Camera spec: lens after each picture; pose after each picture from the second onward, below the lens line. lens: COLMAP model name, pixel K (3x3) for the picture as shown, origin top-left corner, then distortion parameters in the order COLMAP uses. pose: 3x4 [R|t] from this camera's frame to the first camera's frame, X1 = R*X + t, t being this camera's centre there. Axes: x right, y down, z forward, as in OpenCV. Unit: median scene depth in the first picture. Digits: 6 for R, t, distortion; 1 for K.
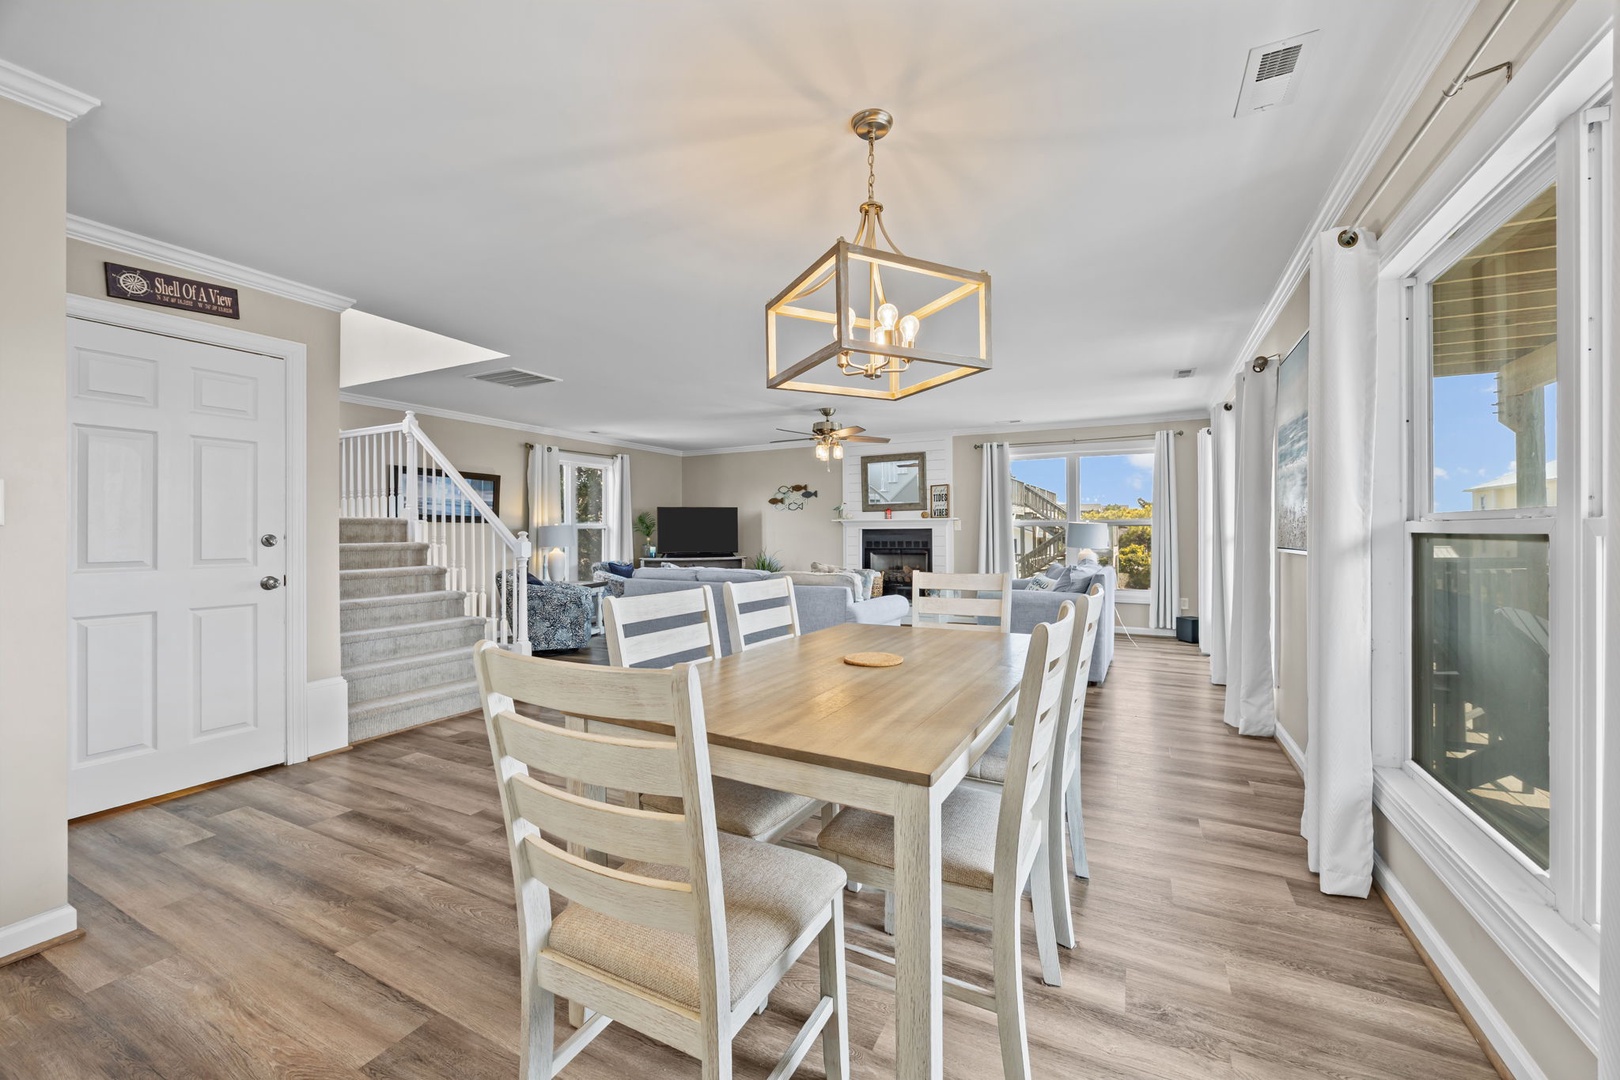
lens RADIAL K [[632.5, 0, 807.6], [0, 632.5, 527.7], [0, 0, 1]] dist [-0.007455, -0.000049]
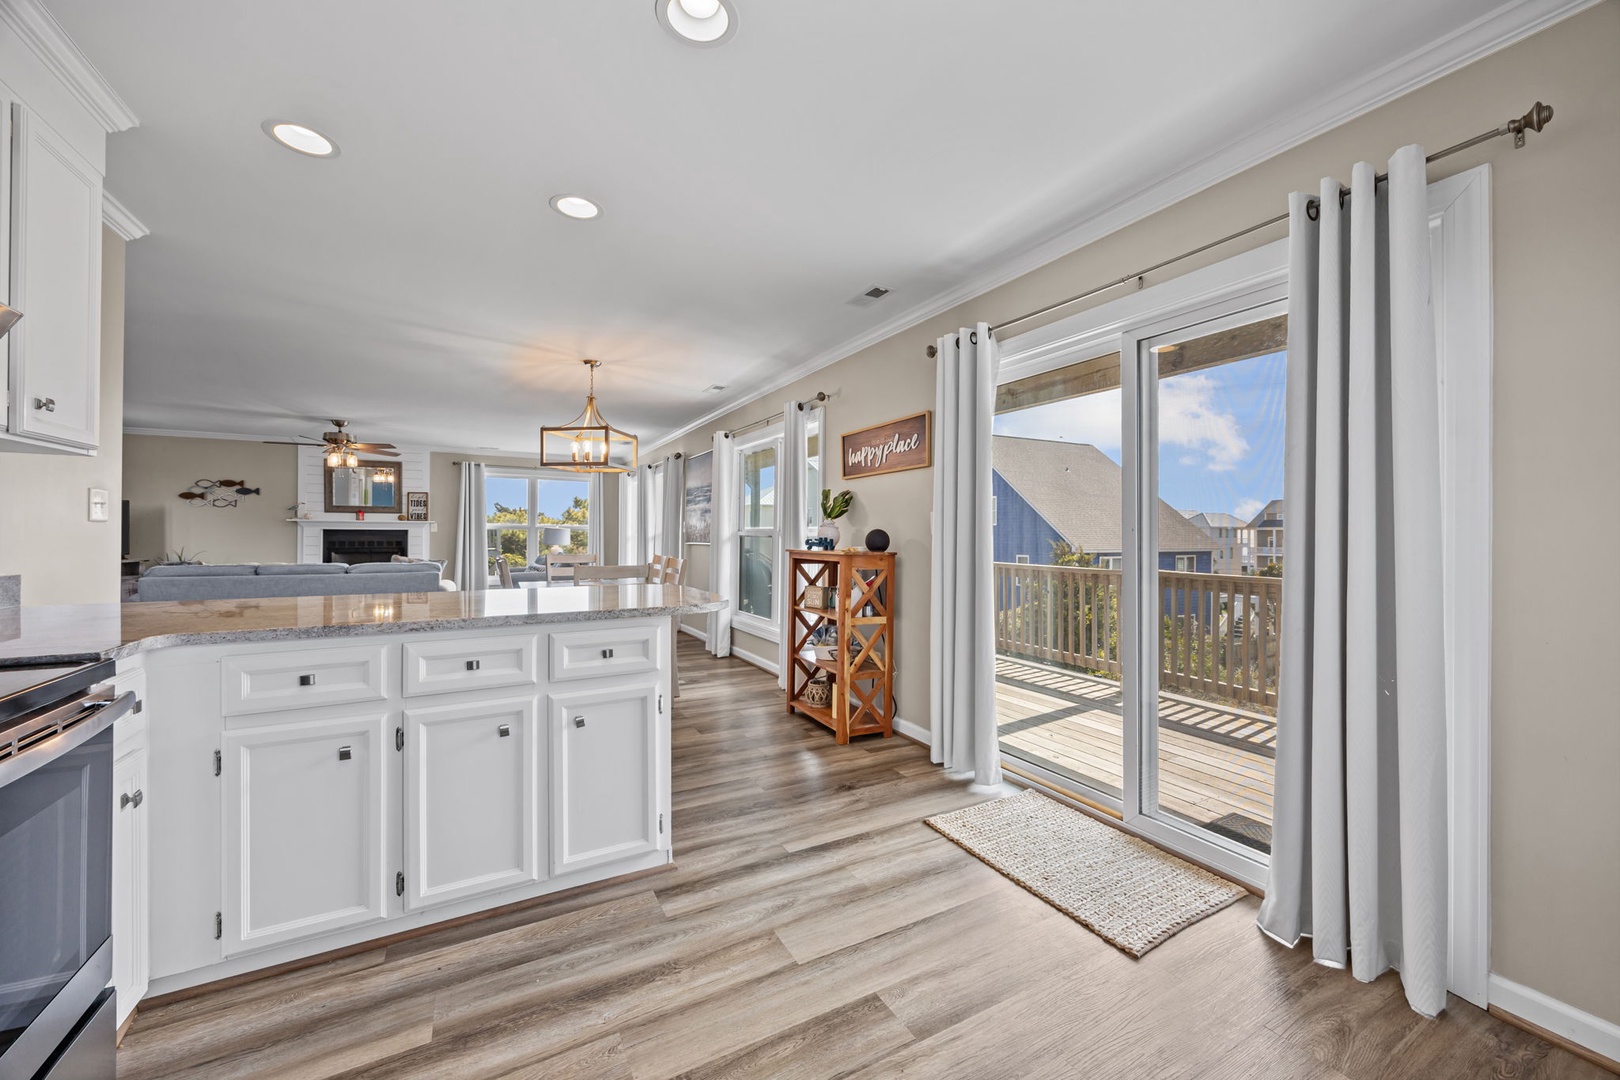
lens RADIAL K [[624.0, 0, 827.4], [0, 624.0, 539.6], [0, 0, 1]] dist [-0.001246, -0.000082]
pose [[0.548280, 0.002302, 0.836292, -0.332980], [-0.014804, 0.999866, 0.006953, -0.000069], [-0.836164, -0.016193, 0.548240, -0.252722]]
